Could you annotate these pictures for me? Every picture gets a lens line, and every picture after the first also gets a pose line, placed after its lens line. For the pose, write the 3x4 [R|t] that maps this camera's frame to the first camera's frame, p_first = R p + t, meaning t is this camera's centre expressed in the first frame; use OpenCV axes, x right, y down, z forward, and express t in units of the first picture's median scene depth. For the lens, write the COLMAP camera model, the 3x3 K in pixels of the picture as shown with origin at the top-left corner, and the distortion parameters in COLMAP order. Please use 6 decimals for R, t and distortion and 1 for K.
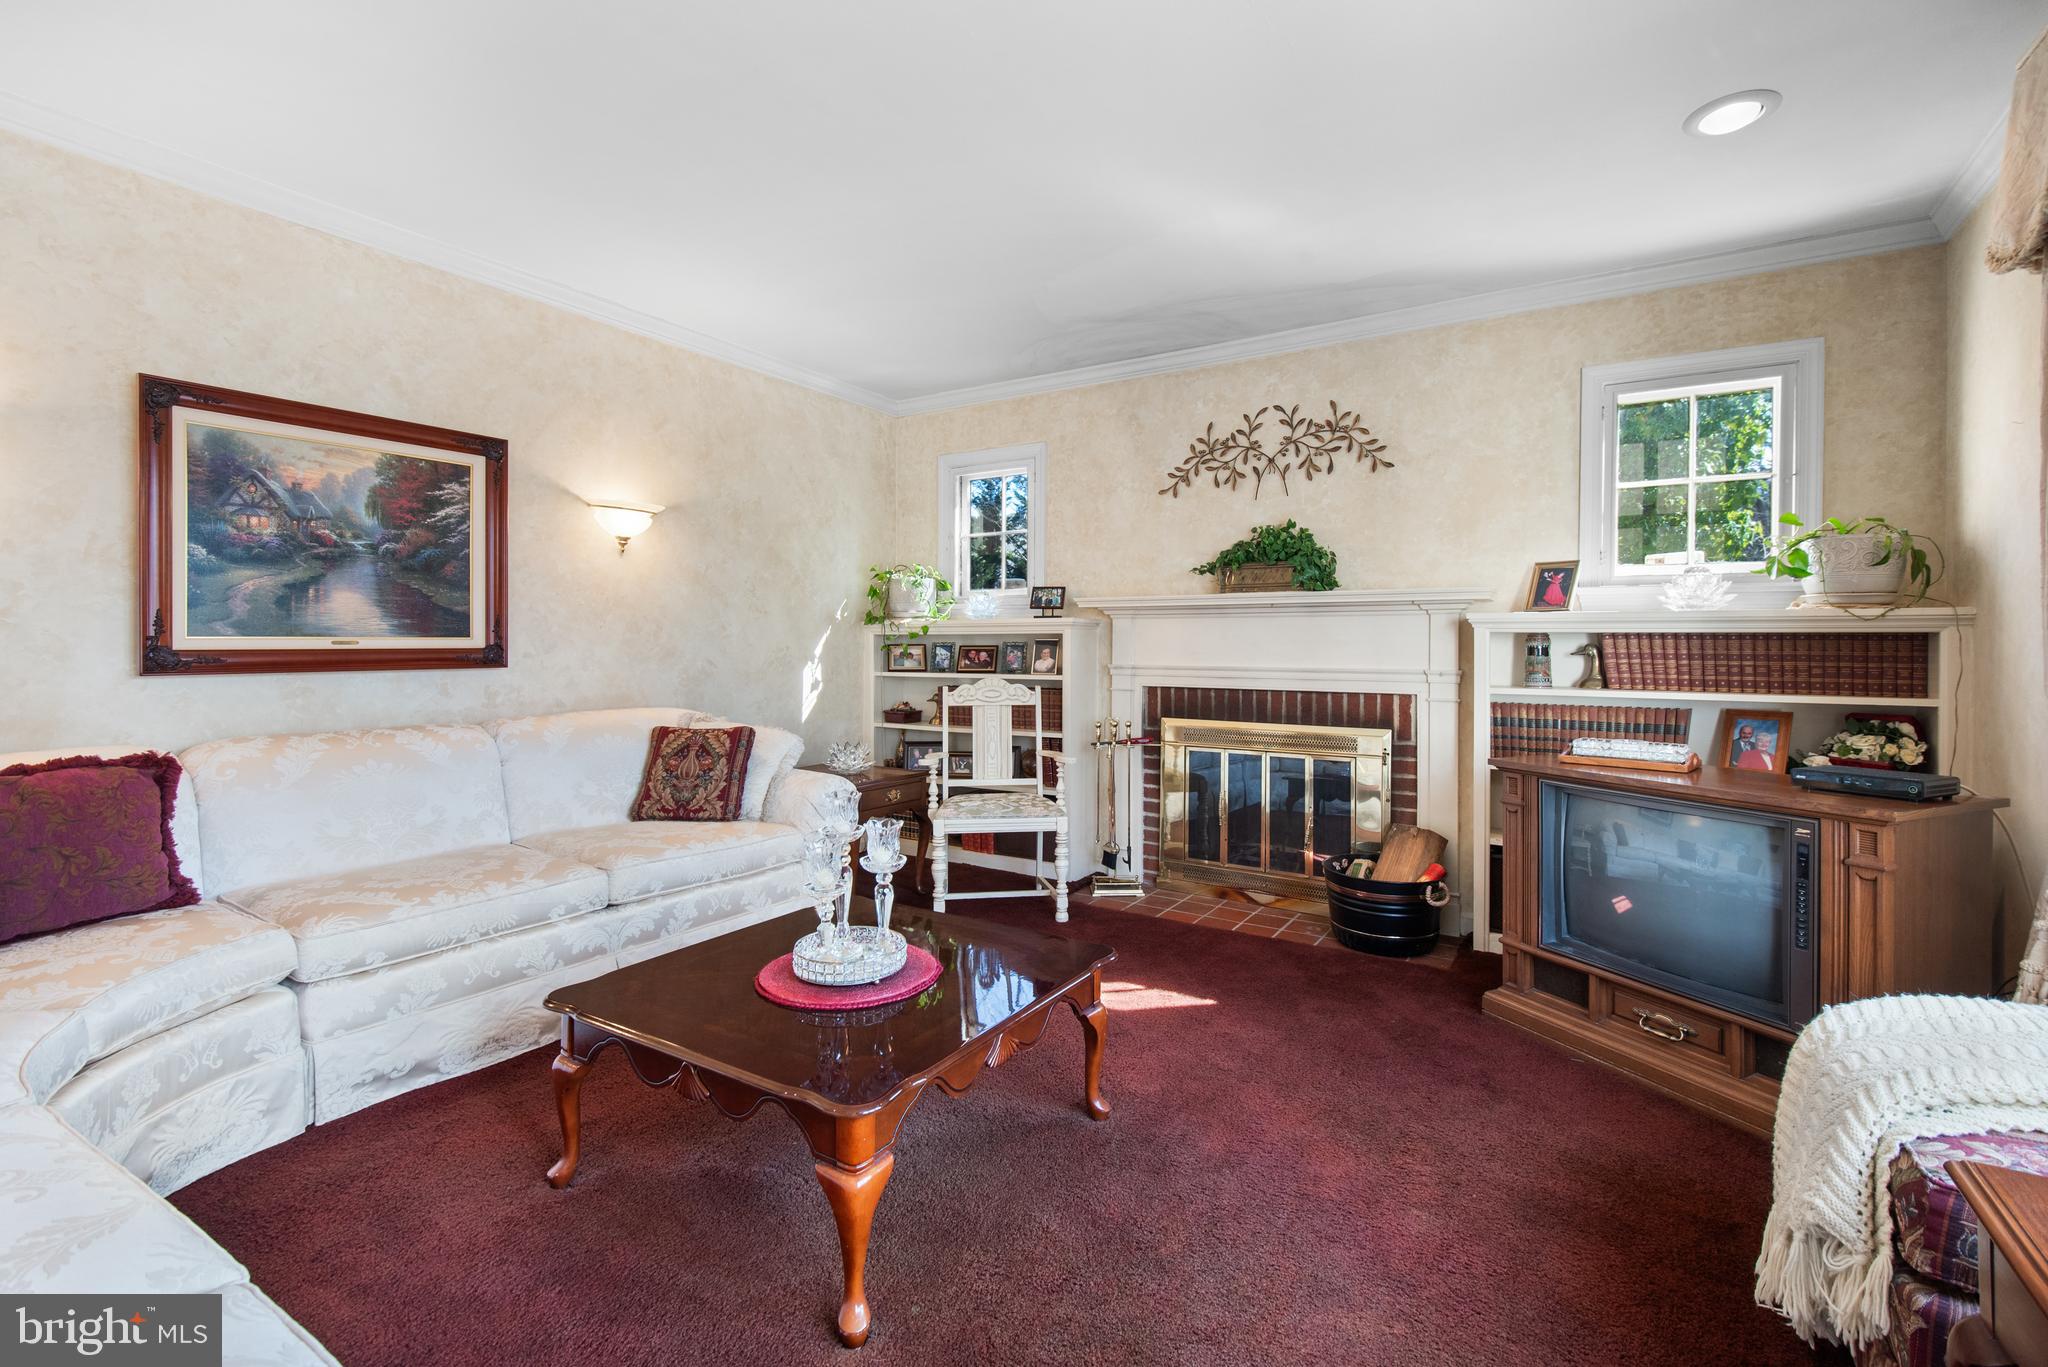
lens RADIAL K [[948.1, 0, 1027.7], [0, 948.1, 662.8], [0, 0, 1]] dist [-0.033204, -0.000562]
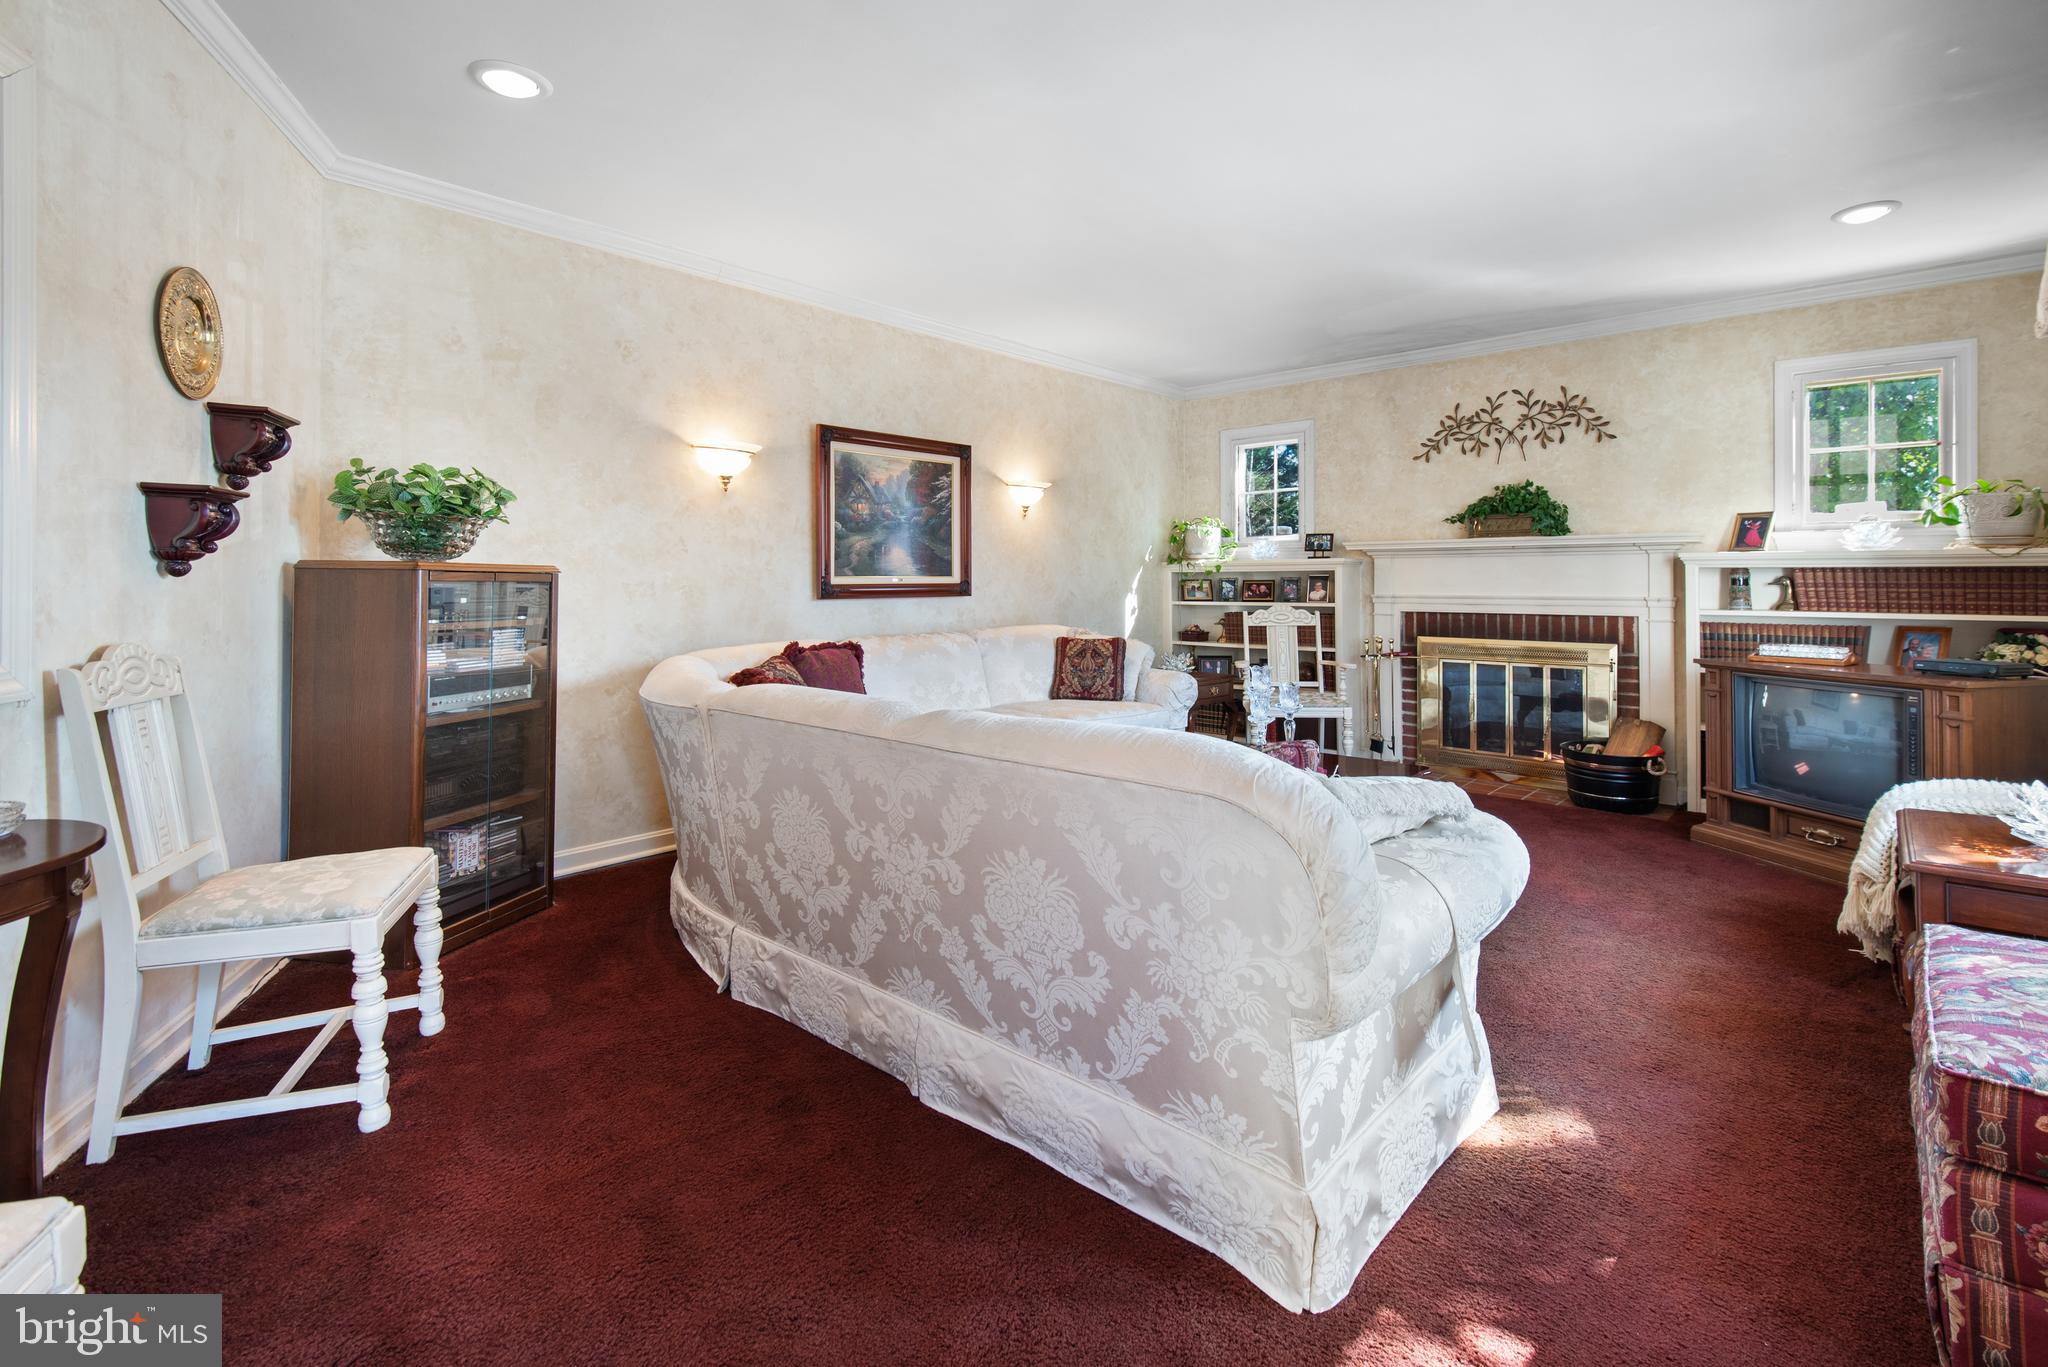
lens RADIAL K [[948.1, 0, 1002.2], [0, 948.1, 579.4], [0, 0, 1]] dist [-0.033204, -0.000562]
pose [[0.977090, -0.004823, -0.212770, -0.175508], [0.000477, 0.999790, -0.020472, 0.009565], [0.212824, 0.019901, 0.976888, -0.460028]]
